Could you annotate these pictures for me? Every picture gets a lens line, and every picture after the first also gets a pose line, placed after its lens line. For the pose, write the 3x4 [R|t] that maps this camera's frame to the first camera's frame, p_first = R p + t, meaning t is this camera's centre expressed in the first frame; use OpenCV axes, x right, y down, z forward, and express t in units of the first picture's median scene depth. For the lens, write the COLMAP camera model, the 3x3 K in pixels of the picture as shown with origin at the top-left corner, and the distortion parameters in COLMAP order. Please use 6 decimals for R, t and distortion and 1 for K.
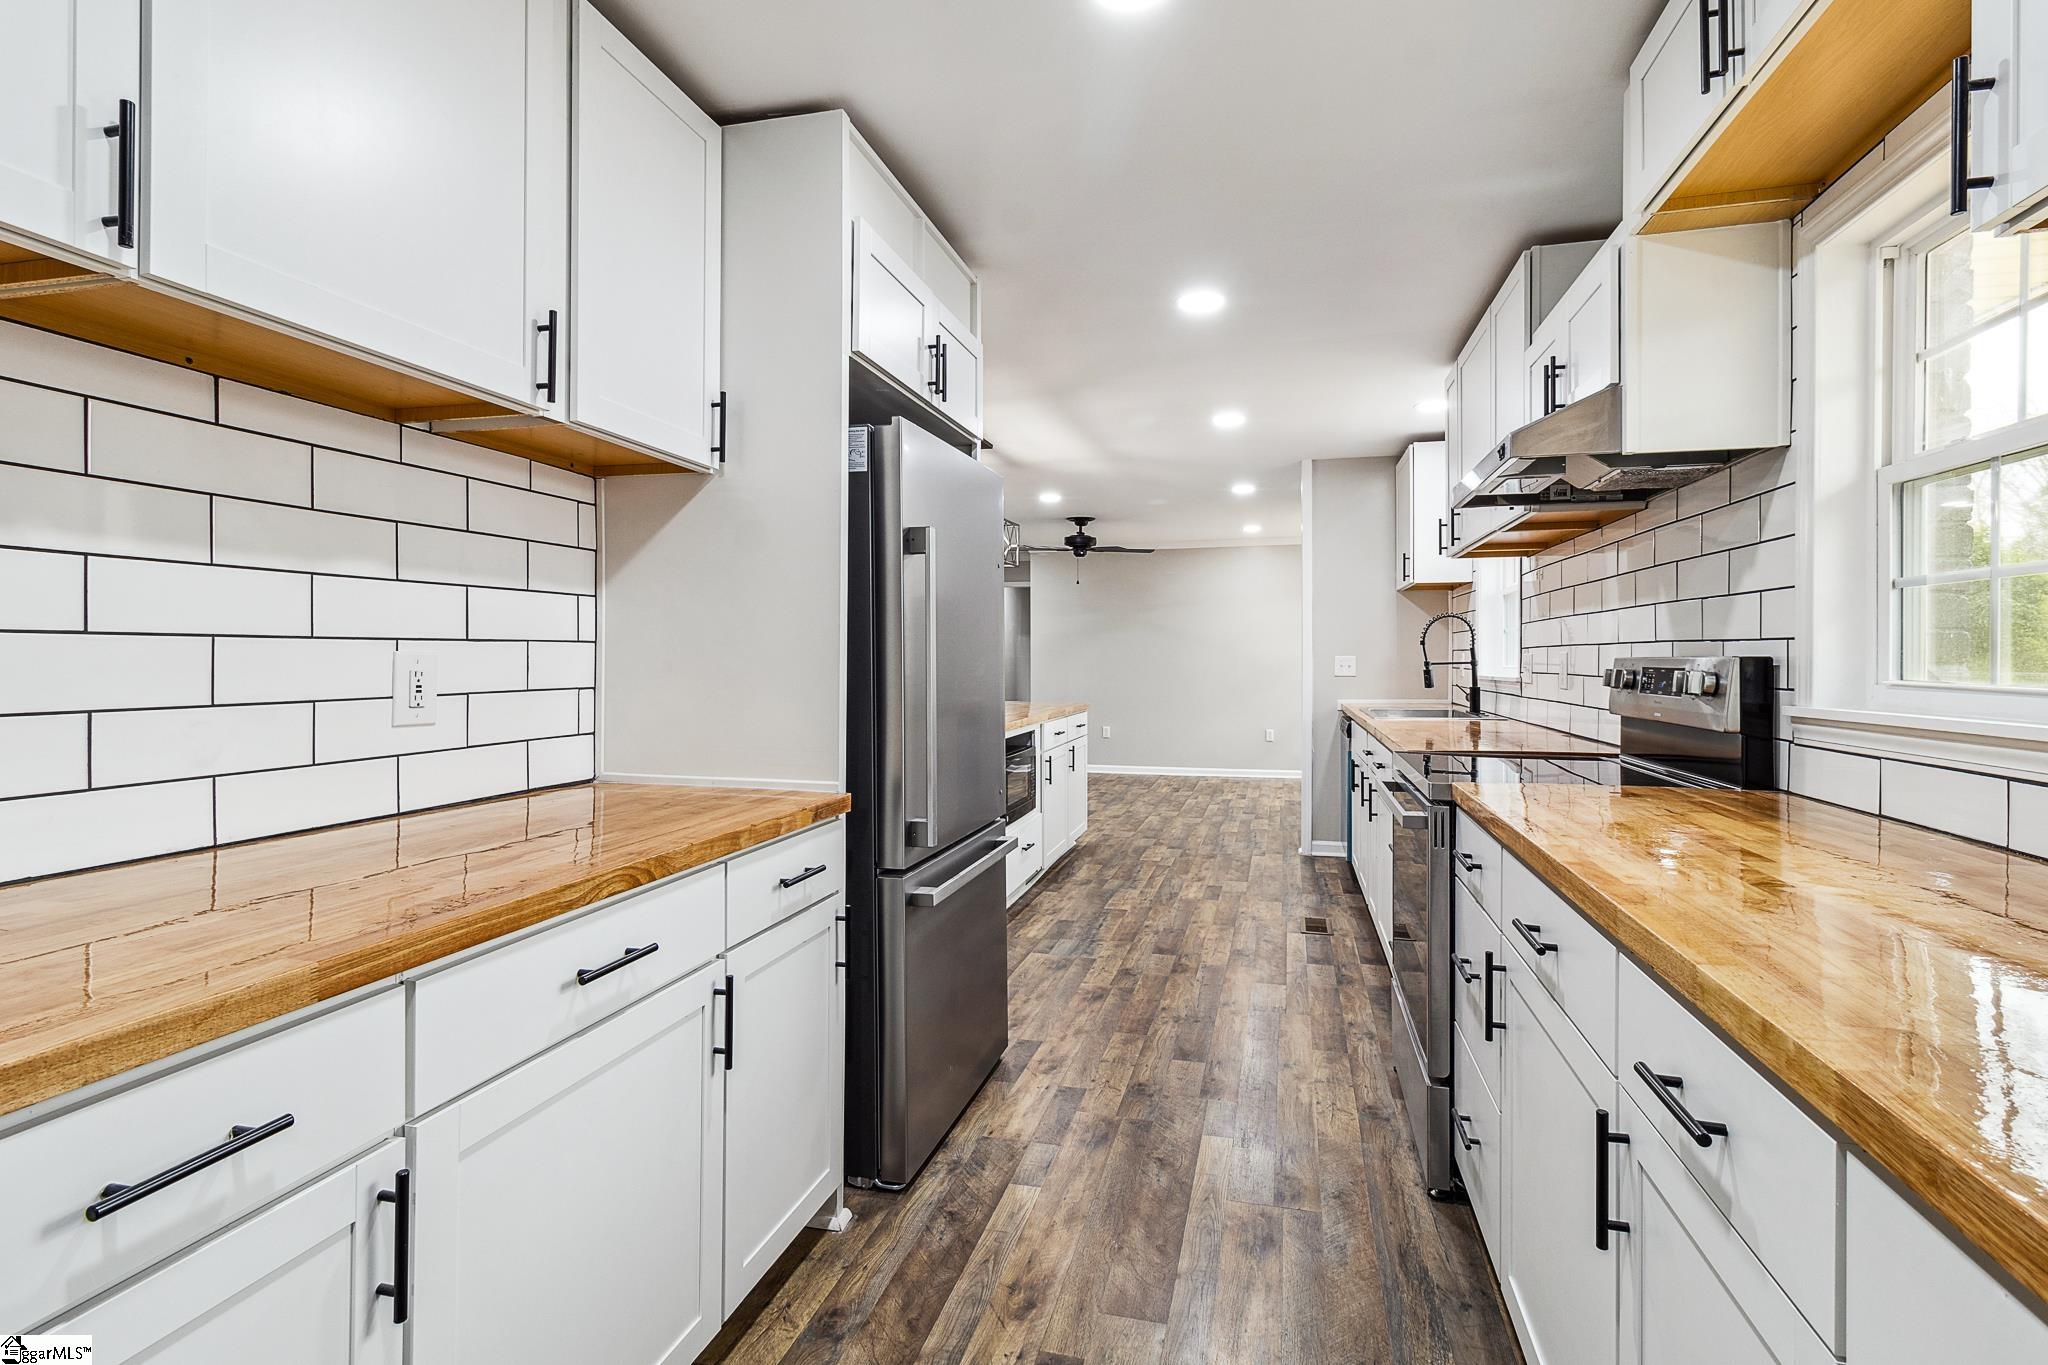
lens RADIAL K [[983.3, 0, 1031.6], [0, 983.3, 661.4], [0, 0, 1]] dist [-0.018372, 0.000498]
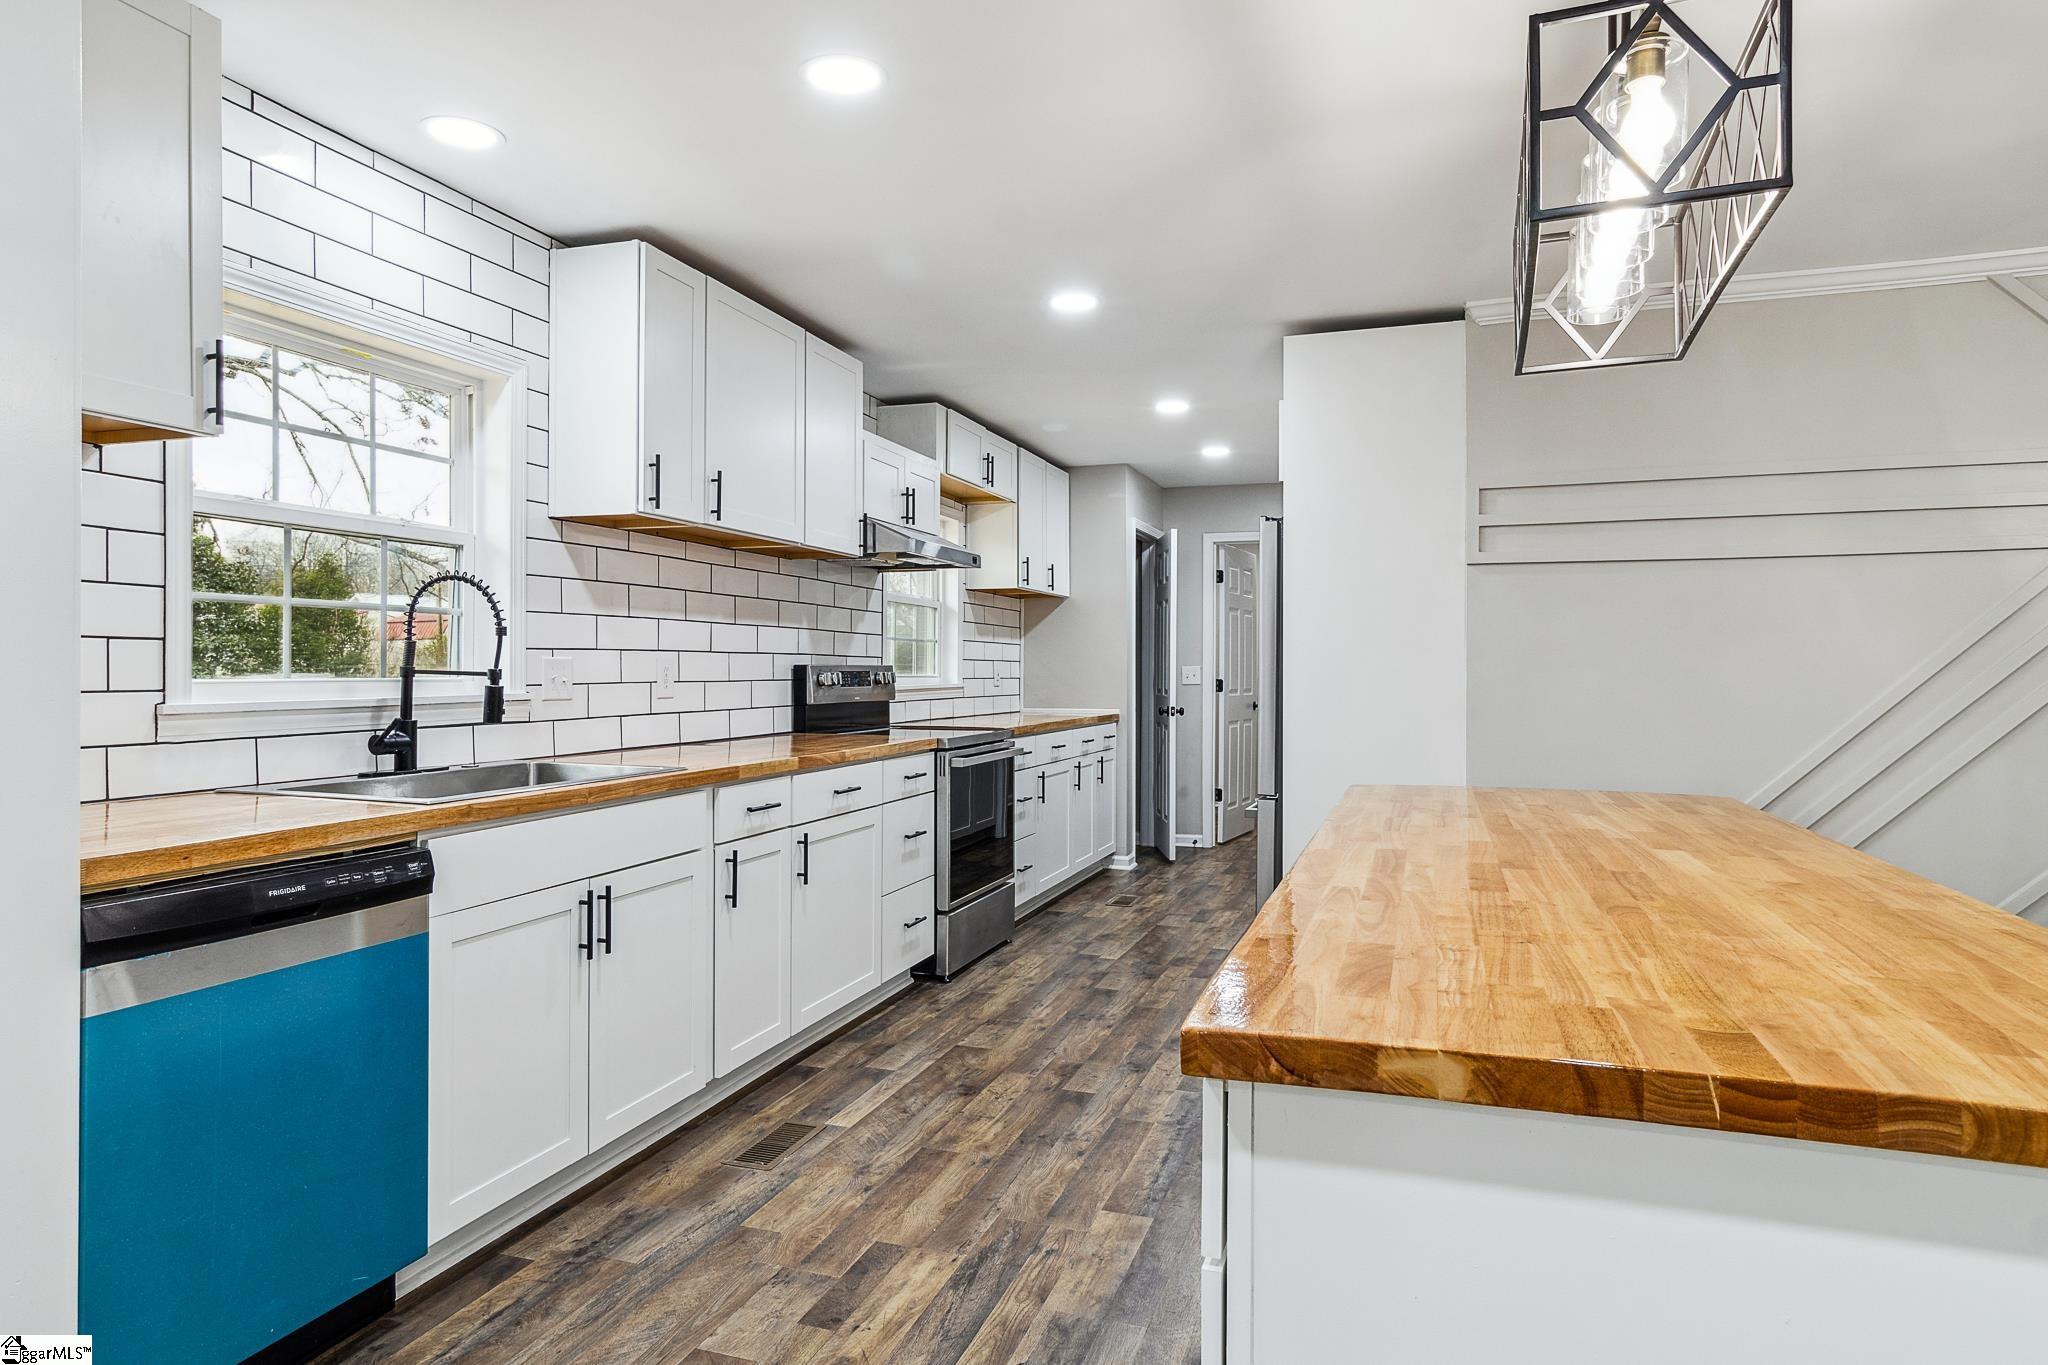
lens RADIAL K [[1172.8, 0, 1026.7], [0, 1172.8, 676.5], [0, 0, 1]] dist [-0.003152, -0.000089]
pose [[-0.996961, -0.002634, 0.077860, 0.120526], [-0.001831, 0.999944, 0.010385, -0.004186], [-0.077883, 0.010211, -0.996910, 2.046998]]
